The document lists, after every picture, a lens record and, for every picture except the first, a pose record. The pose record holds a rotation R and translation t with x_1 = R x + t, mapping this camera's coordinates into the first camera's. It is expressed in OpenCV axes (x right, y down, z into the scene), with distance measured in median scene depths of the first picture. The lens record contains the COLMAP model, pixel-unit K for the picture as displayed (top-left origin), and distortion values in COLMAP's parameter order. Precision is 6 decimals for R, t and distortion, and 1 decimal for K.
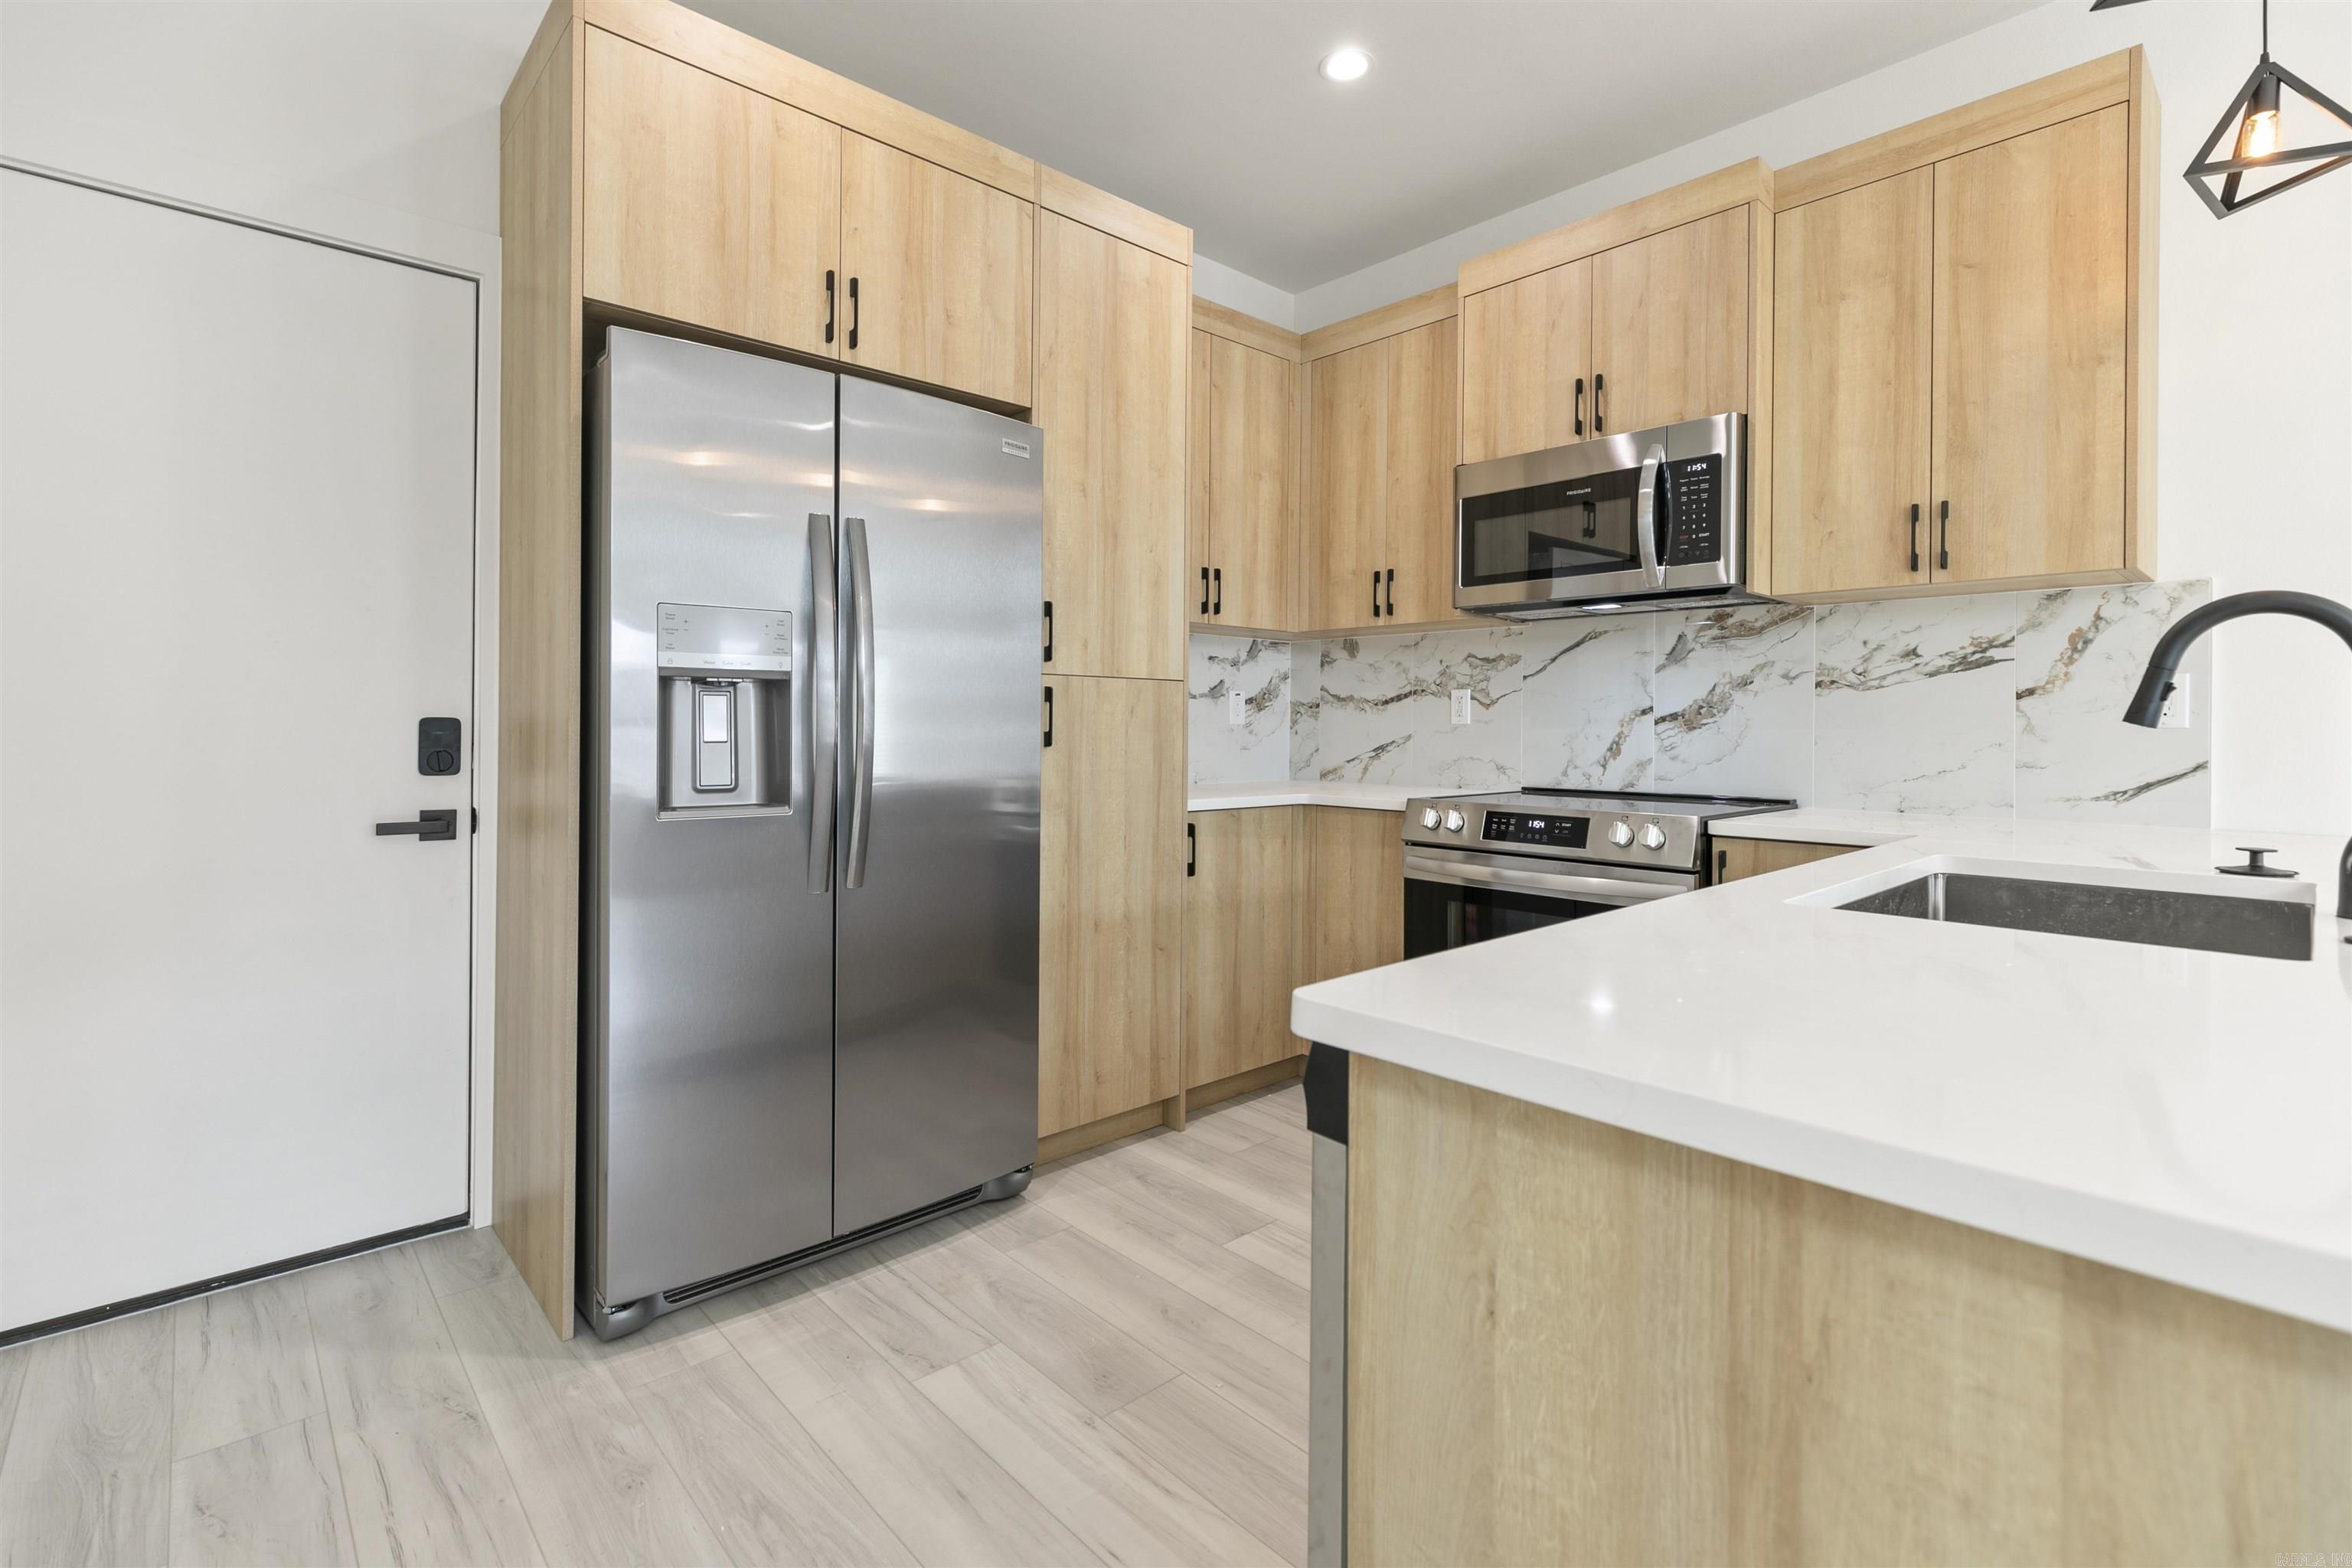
lens RADIAL K [[1074.9, 0, 1170.7], [0, 1074.9, 722.6], [0, 0, 1]] dist [0.004056, -0.000600]
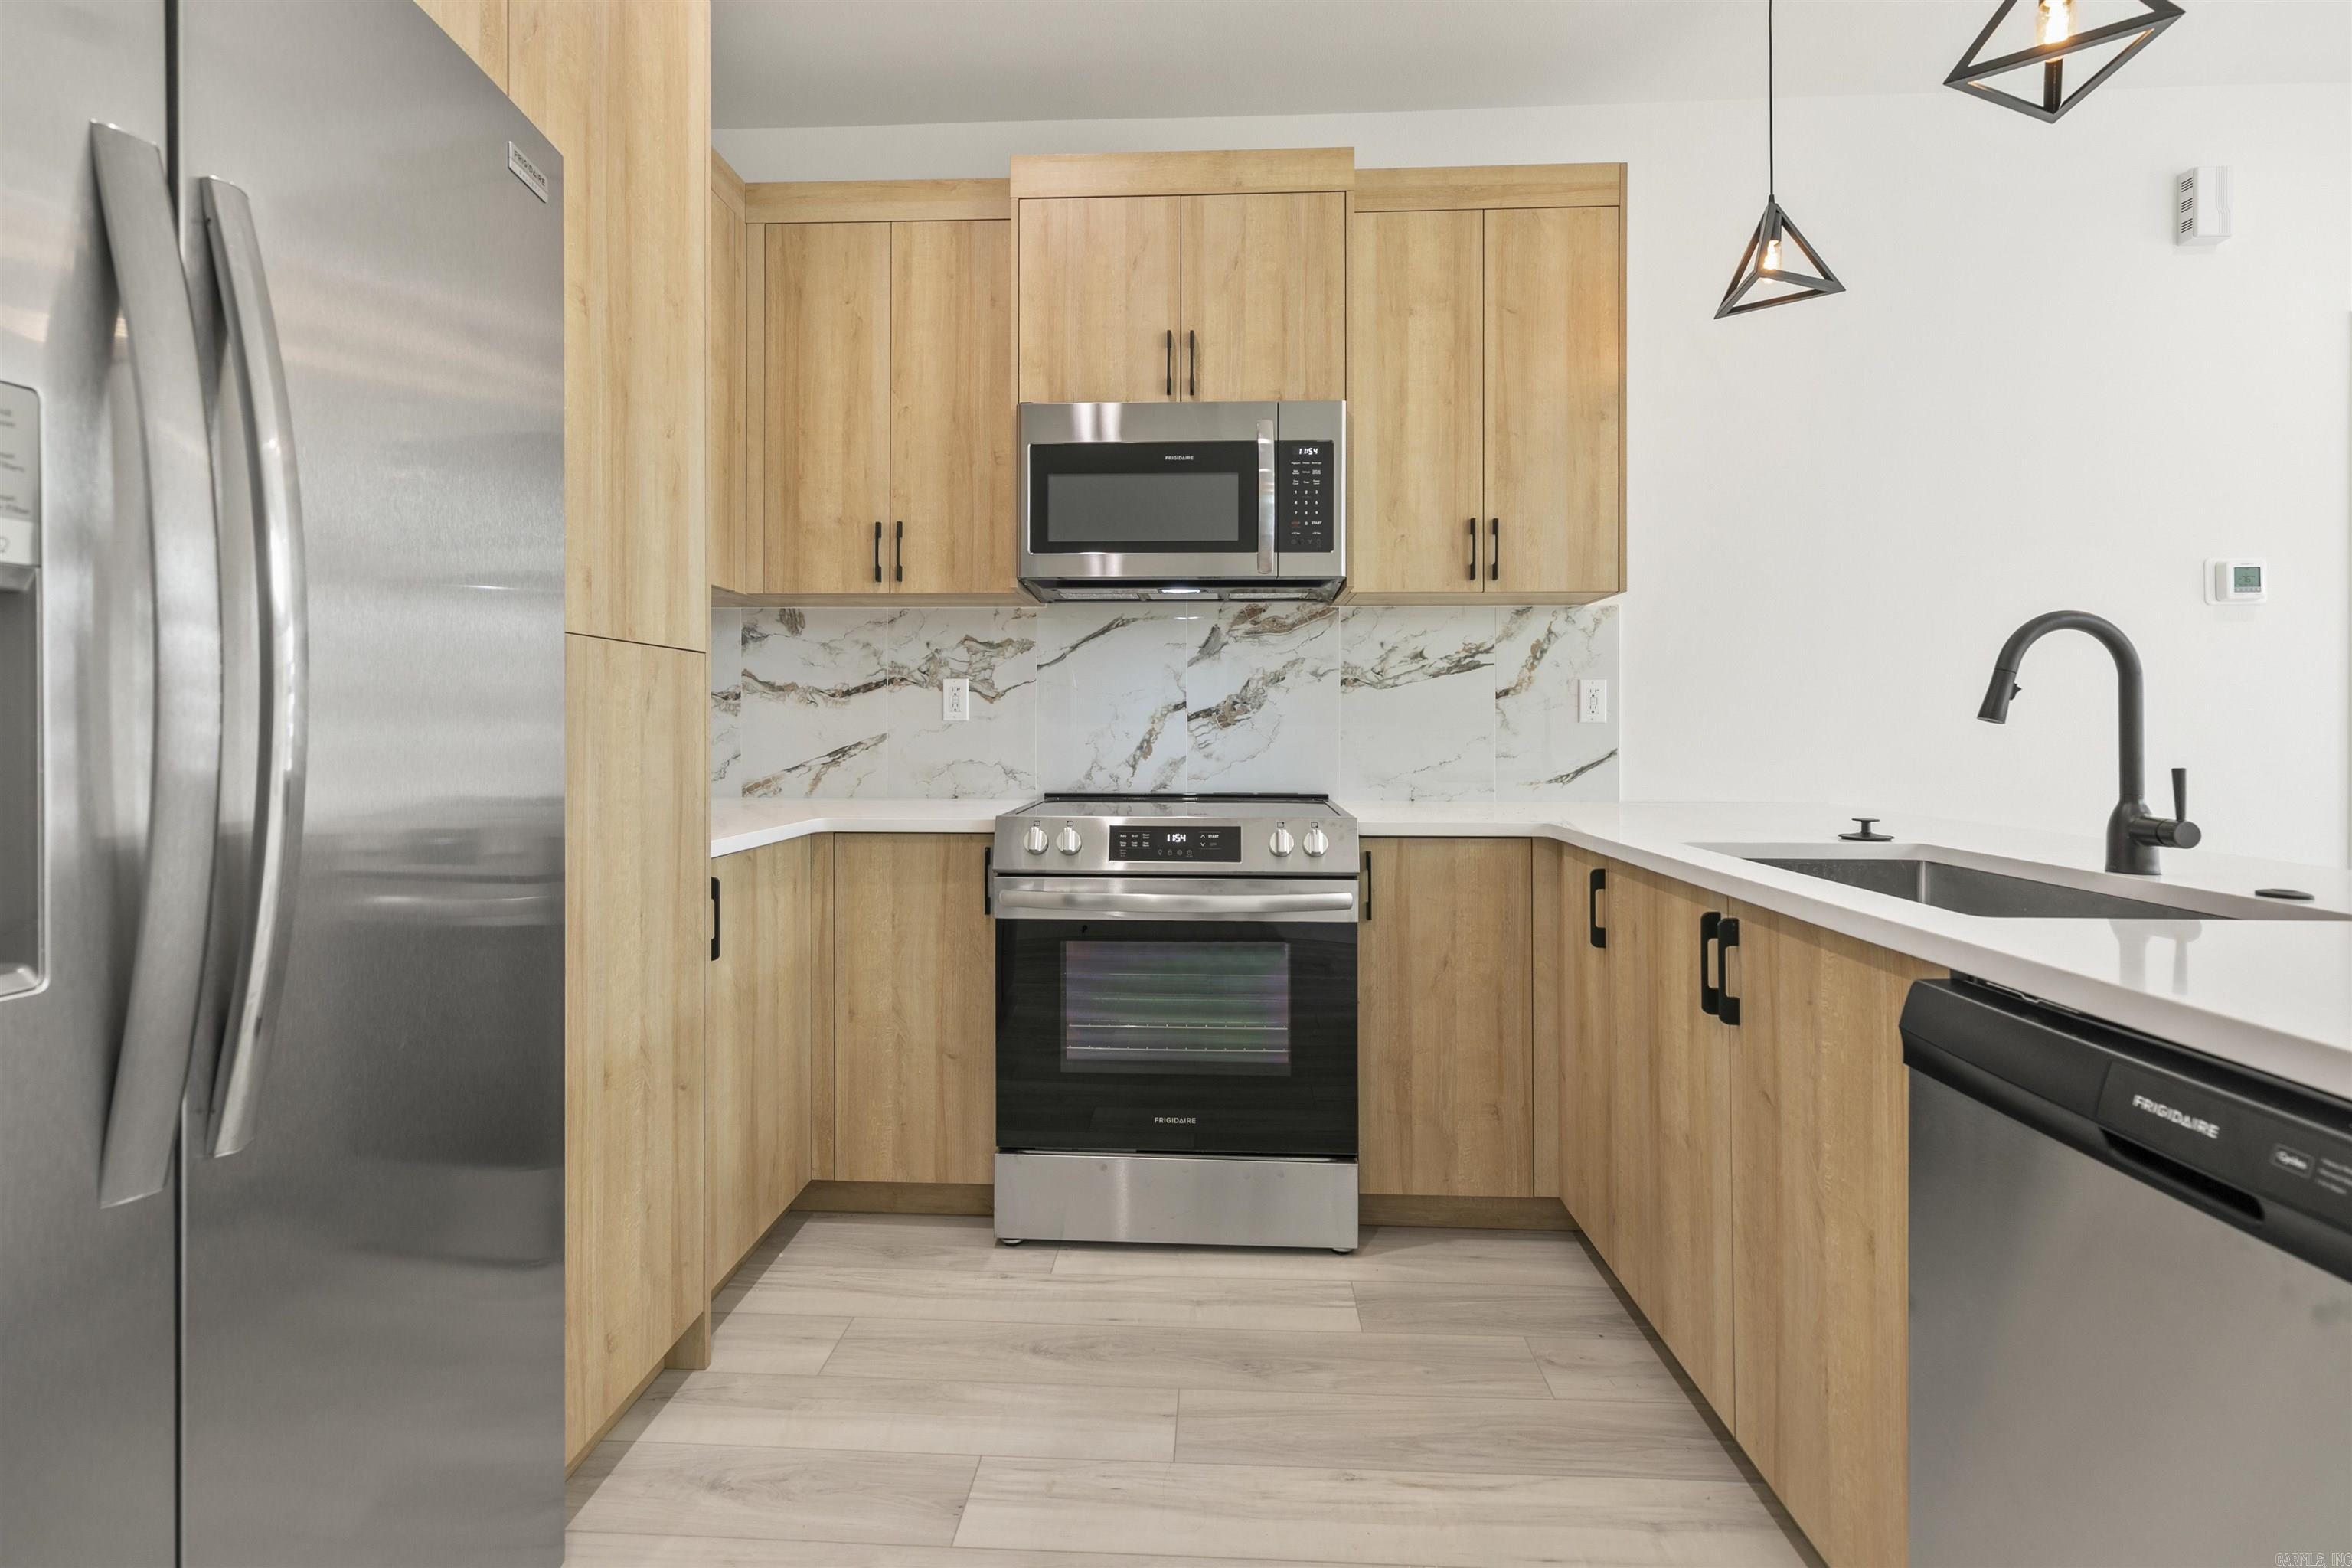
lens RADIAL K [[1074.9, 0, 1170.7], [0, 1074.9, 722.6], [0, 0, 1]] dist [0.004056, -0.000600]
pose [[0.712145, -0.002773, 0.702027, -0.249390], [0.000337, 0.999993, 0.003608, -0.000024], [-0.702032, -0.002333, 0.712141, 0.377821]]
